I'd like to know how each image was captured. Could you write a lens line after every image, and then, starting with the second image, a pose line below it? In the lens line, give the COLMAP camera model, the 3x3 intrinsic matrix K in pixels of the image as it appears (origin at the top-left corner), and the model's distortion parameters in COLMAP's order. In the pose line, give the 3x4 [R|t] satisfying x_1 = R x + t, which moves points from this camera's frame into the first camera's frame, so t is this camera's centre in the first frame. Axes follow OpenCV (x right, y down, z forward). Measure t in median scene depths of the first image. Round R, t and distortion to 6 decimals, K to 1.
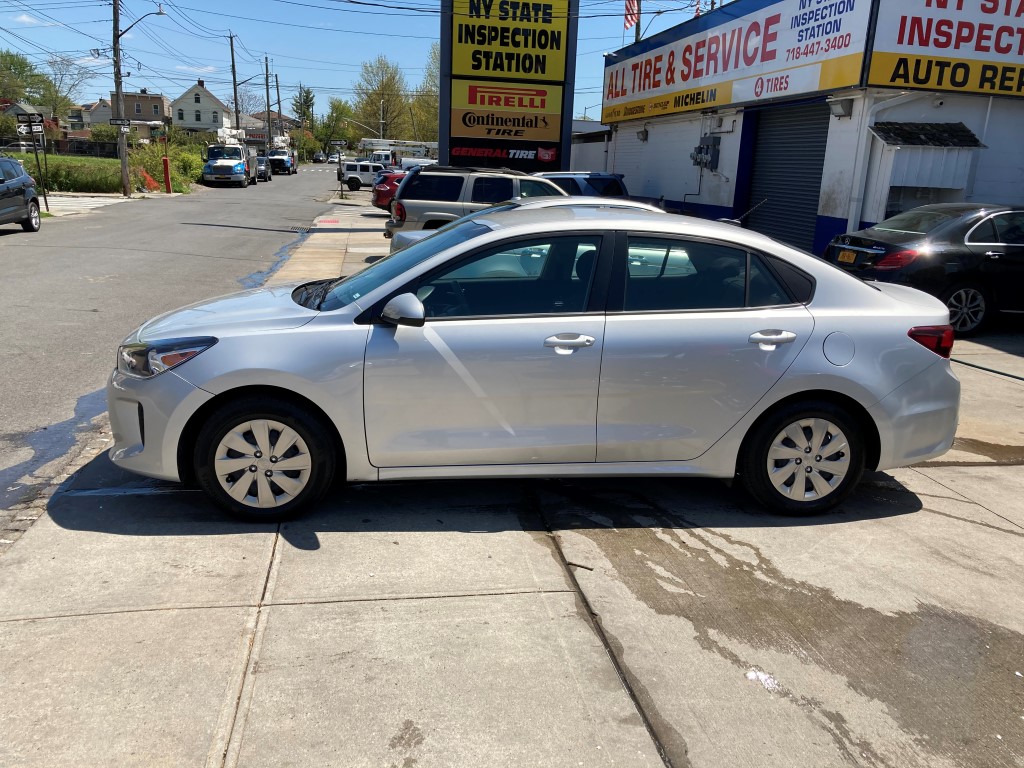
lens RADIAL K [[852.2, 0, 512.0], [0, 852.2, 384.0], [0, 0, 1]] dist [0.017690, -0.012973]
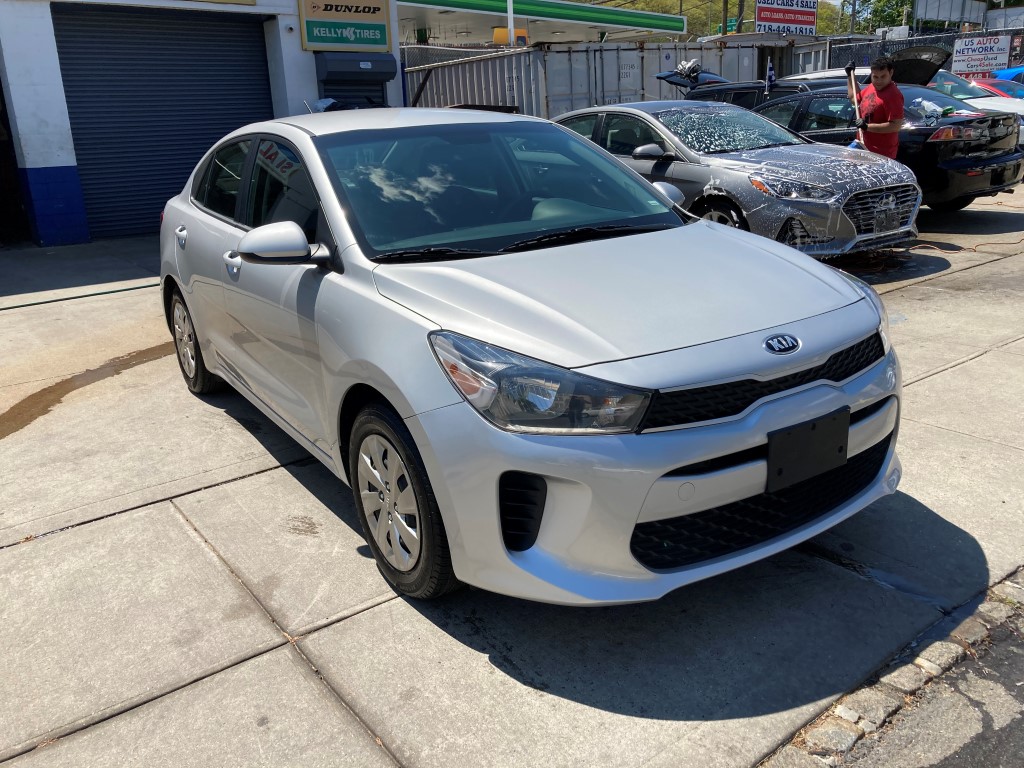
lens RADIAL K [[834.3, 0, 512.3], [0, 834.3, 392.2], [0, 0, 1]] dist [-0.000031, 0.007518]
pose [[-0.449131, -0.293329, 0.843943, -0.840773], [0.236845, 0.871693, 0.429018, -0.315439], [-0.861502, 0.392569, -0.322030, 1.405750]]
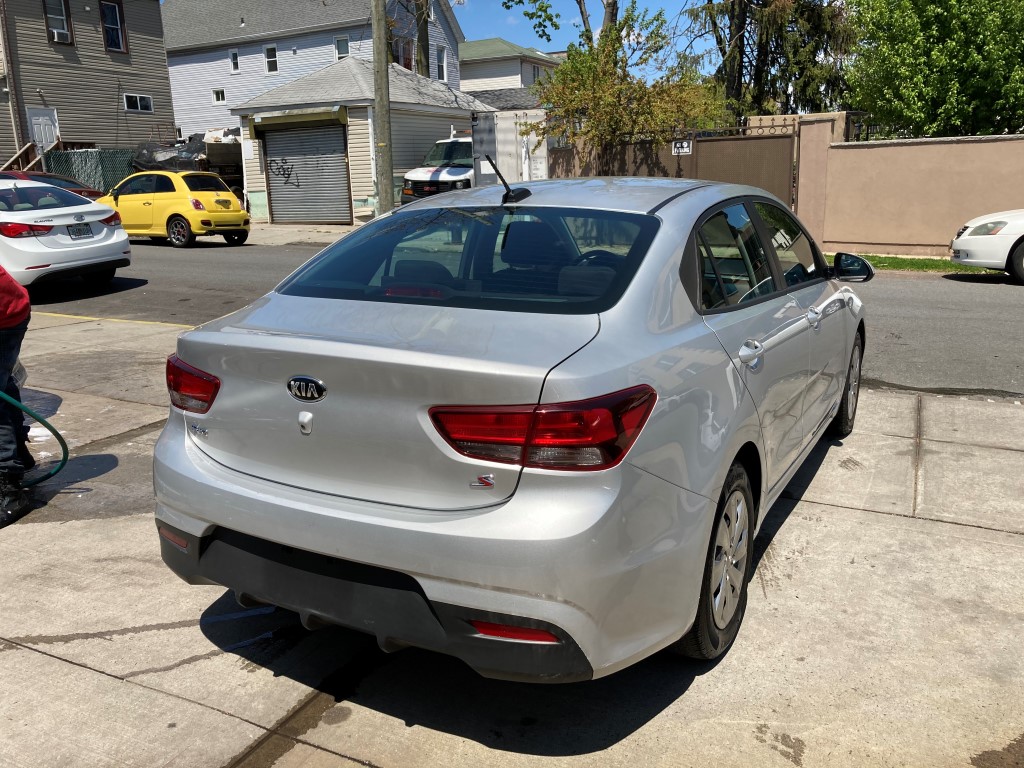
lens RADIAL K [[833.7, 0, 512.0], [0, 833.7, 384.0], [0, 0, 1]] dist [0.020301, -0.010810]
pose [[-0.588283, 0.163046, -0.792048, 0.866709], [-0.193467, 0.922640, 0.333625, -0.299439], [0.785171, 0.349501, -0.511229, 1.540333]]
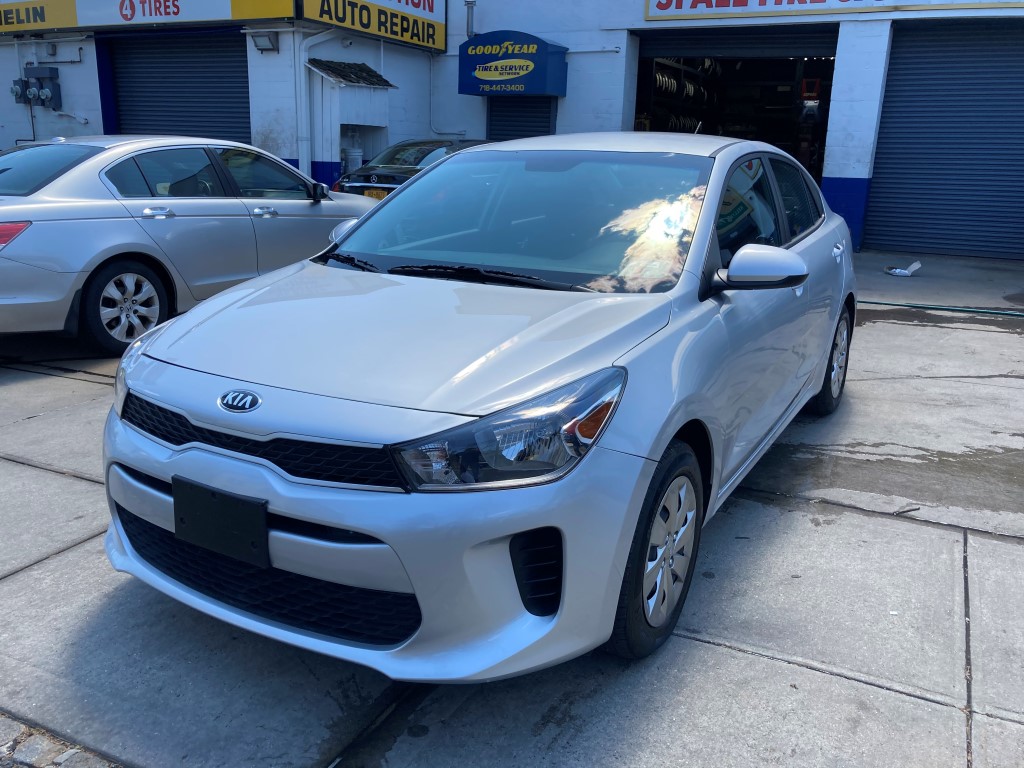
lens RADIAL K [[840.0, 0, 516.6], [0, 840.0, 381.6], [0, 0, 1]] dist [0.006038, 0.000235]
pose [[0.598056, -0.241376, 0.764242, -0.735134], [0.196959, 0.968591, 0.151788, -0.128341], [-0.776876, 0.059746, 0.626813, 0.647542]]
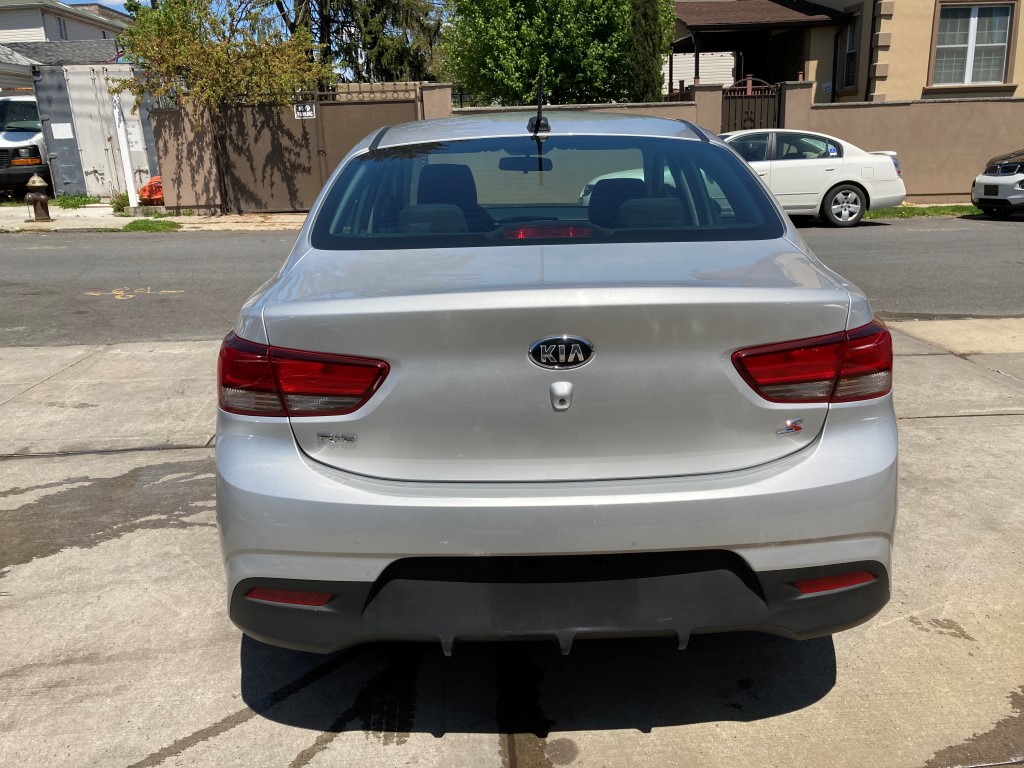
lens RADIAL K [[834.1, 0, 521.1], [0, 834.1, 378.3], [0, 0, 1]] dist [0.013053, -0.005146]
pose [[-0.102805, 0.234070, -0.966769, 0.925327], [-0.212411, 0.944334, 0.251225, -0.189294], [0.971758, 0.231180, -0.047363, 1.193756]]
